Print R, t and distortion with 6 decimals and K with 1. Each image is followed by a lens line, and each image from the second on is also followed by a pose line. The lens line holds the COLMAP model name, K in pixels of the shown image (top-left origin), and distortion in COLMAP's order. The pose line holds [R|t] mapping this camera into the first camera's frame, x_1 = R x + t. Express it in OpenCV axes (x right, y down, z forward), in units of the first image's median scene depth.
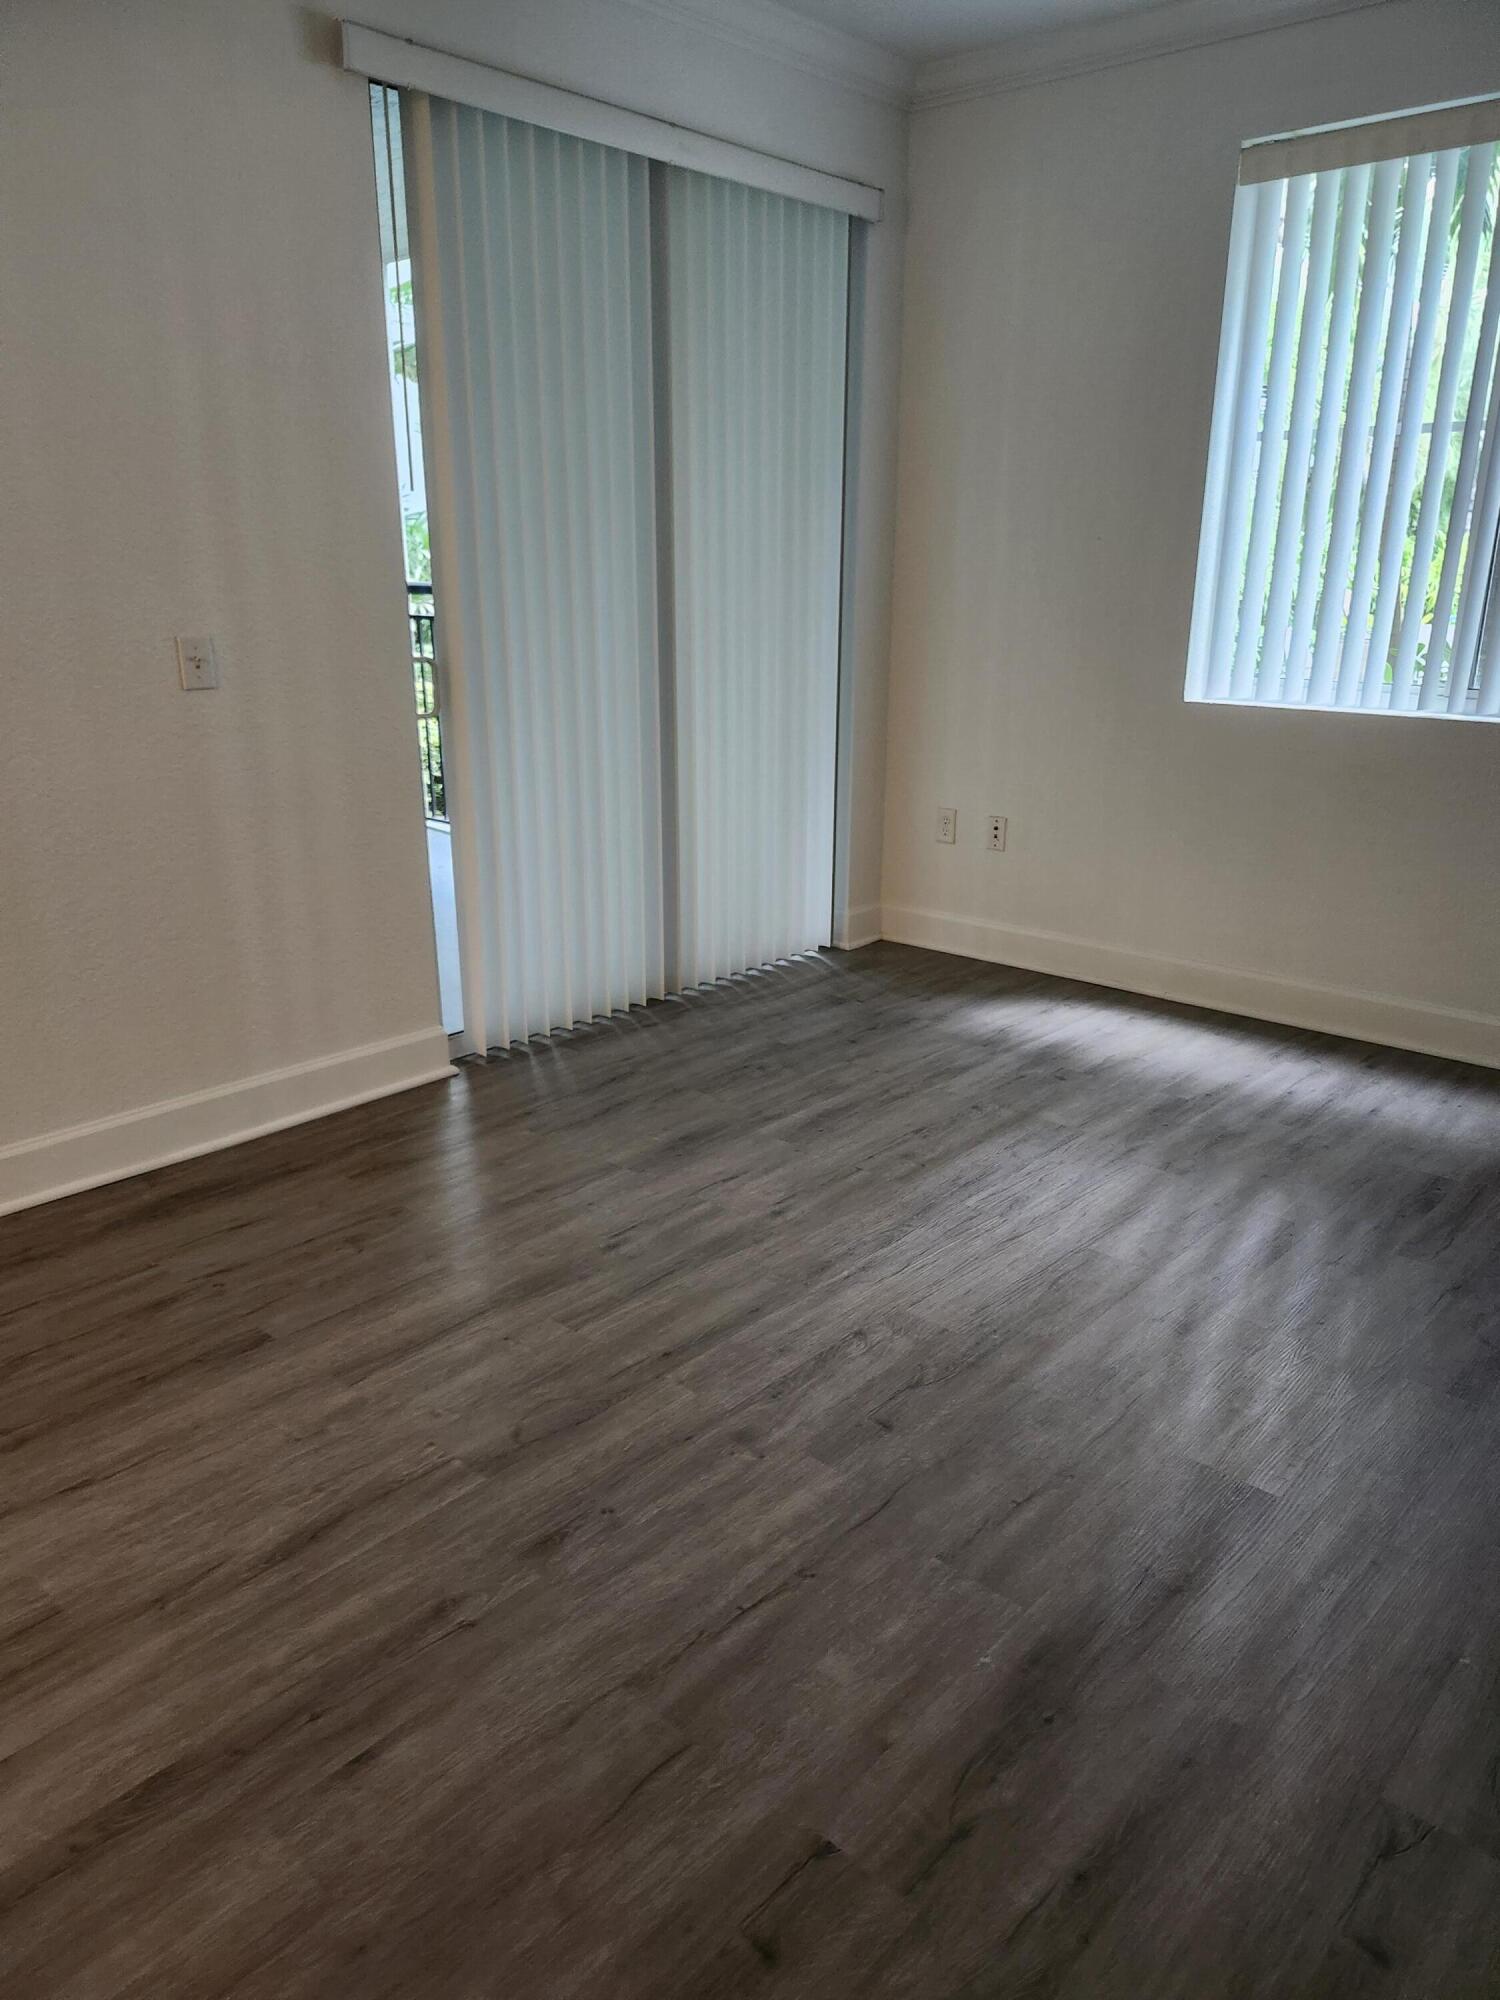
lens RADIAL K [[1392.6, 0, 810.1], [0, 1392.6, 992.5], [0, 0, 1]] dist [0.077472, -0.079185]
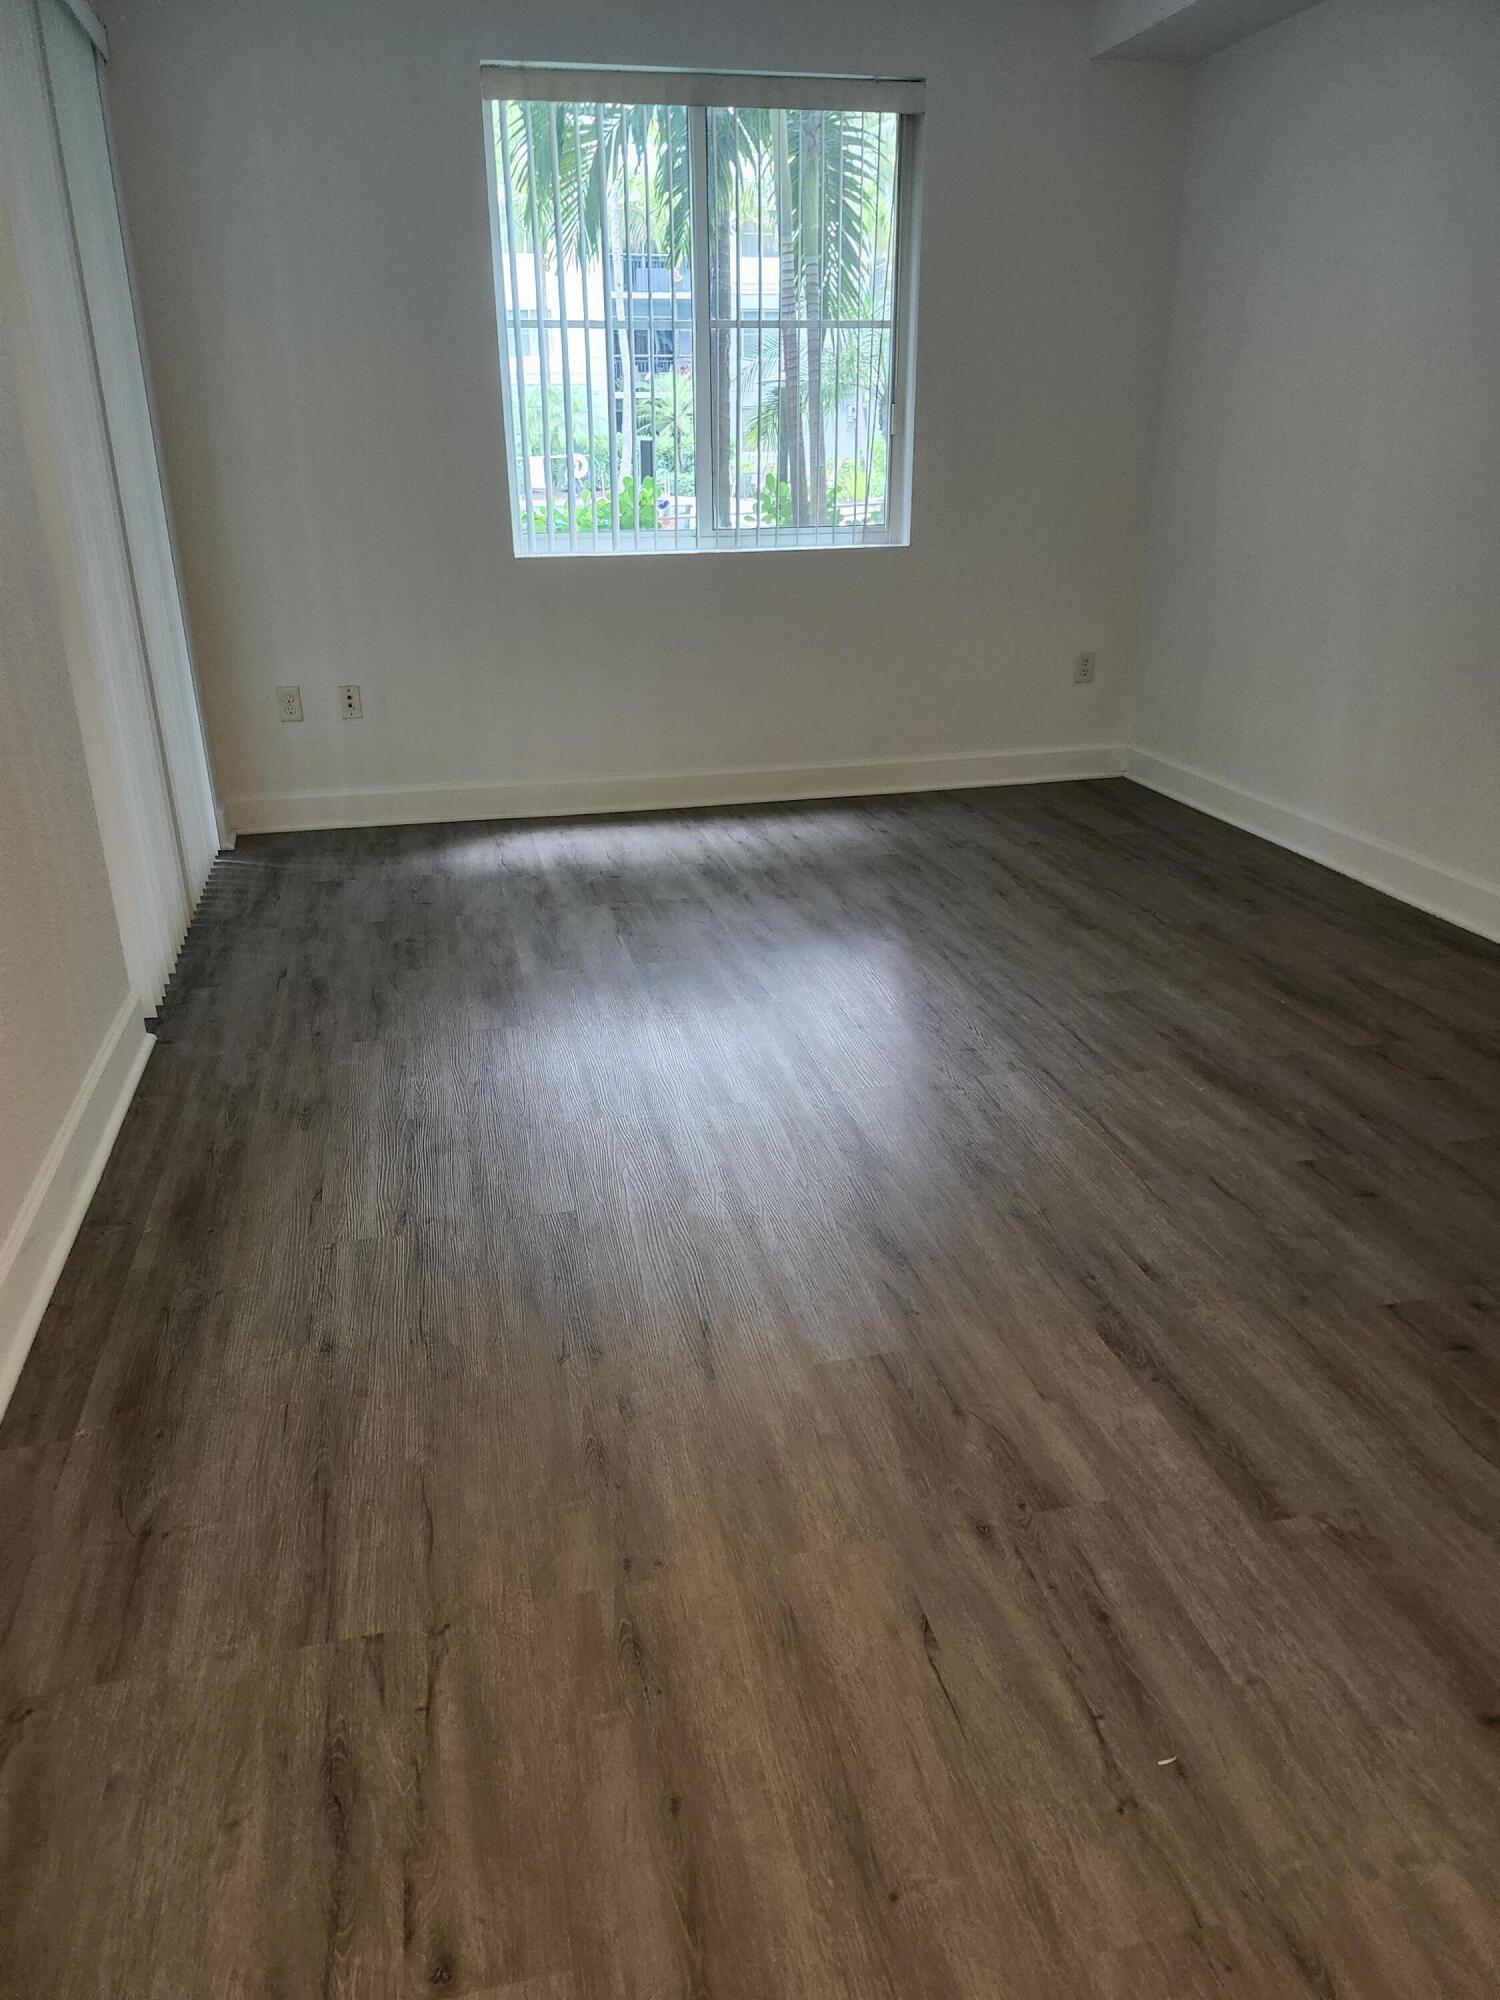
lens RADIAL K [[1392.6, 0, 742.3], [0, 1392.6, 977.2], [0, 0, 1]] dist [0.077472, -0.079185]
pose [[0.584387, -0.296998, 0.755171, -0.659904], [0.250088, 0.951235, 0.180577, -0.043259], [-0.771976, 0.083332, 0.630165, 0.166934]]
